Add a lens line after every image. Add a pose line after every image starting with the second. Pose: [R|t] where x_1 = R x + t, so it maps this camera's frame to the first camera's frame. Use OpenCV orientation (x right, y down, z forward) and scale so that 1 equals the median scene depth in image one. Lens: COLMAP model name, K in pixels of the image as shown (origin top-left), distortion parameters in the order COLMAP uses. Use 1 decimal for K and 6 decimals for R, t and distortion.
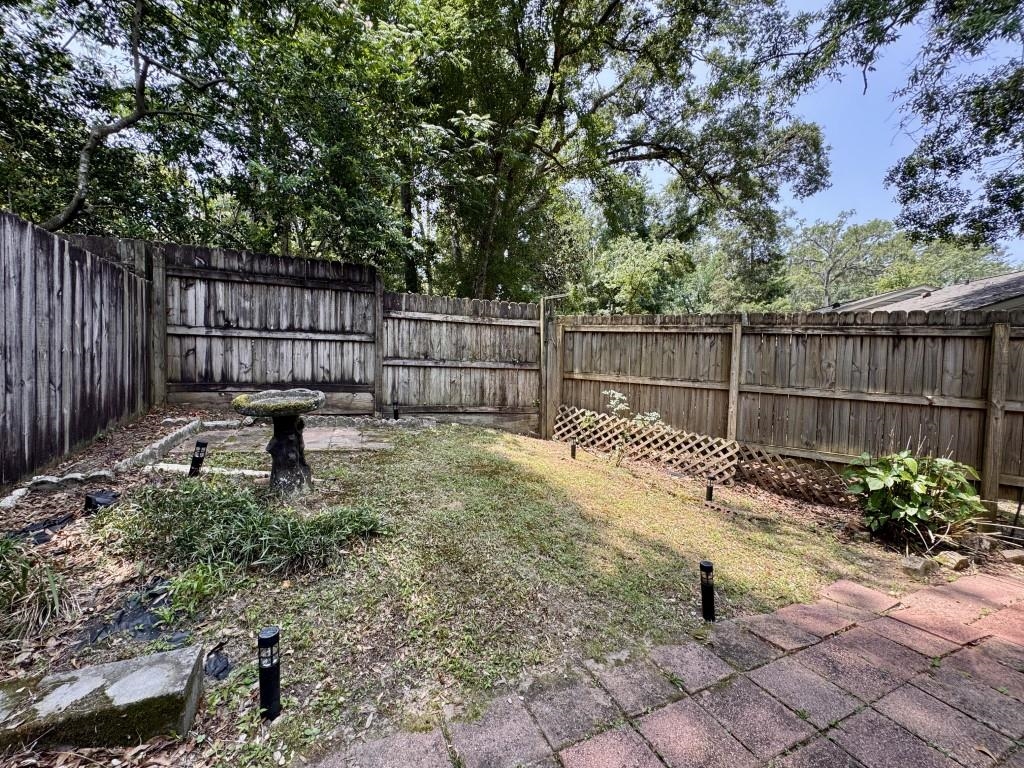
lens RADIAL K [[409.1, 0, 511.0], [0, 409.1, 383.8], [0, 0, 1]] dist [-0.004359, 0.000729]
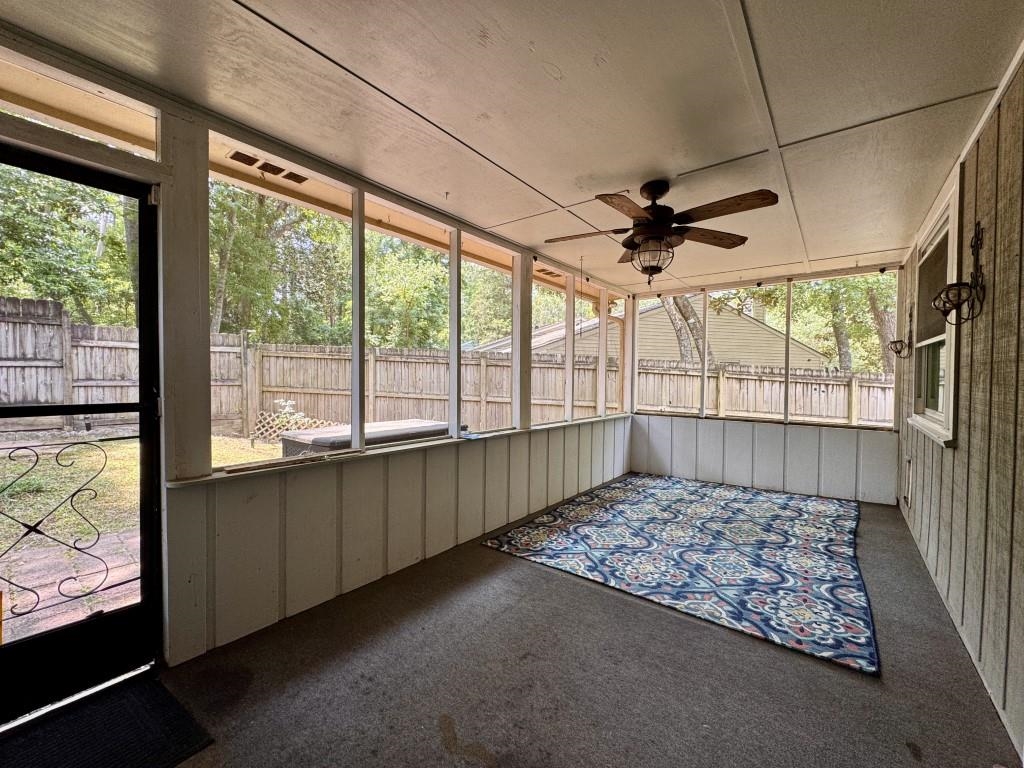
lens RADIAL K [[409.1, 0, 511.0], [0, 409.1, 383.8], [0, 0, 1]] dist [-0.004359, 0.000729]
pose [[0.896611, -0.028964, 0.441870, 0.301142], [0.032610, 0.999468, -0.000657, -0.011092], [-0.441616, 0.014999, 0.897079, -0.614224]]
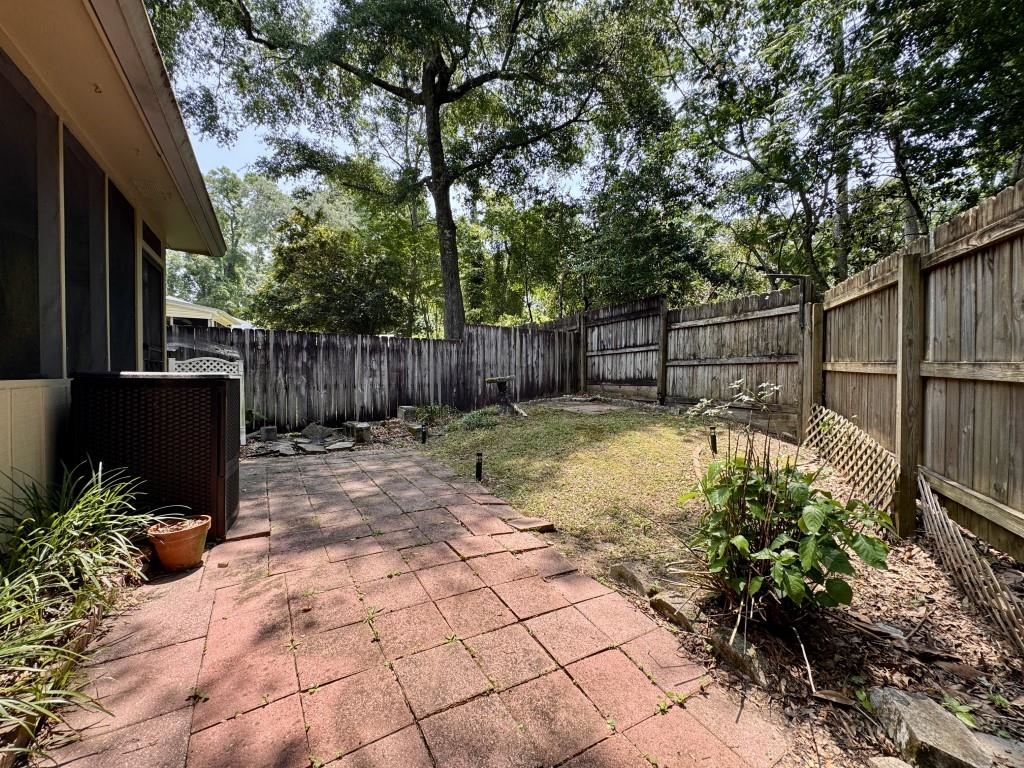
lens RADIAL K [[409.1, 0, 511.0], [0, 409.1, 383.8], [0, 0, 1]] dist [-0.004359, 0.000729]
pose [[0.095653, -0.012365, -0.995338, 0.968409], [-0.035827, 0.999232, -0.015856, 0.052279], [0.994770, 0.037177, 0.095136, 0.371474]]
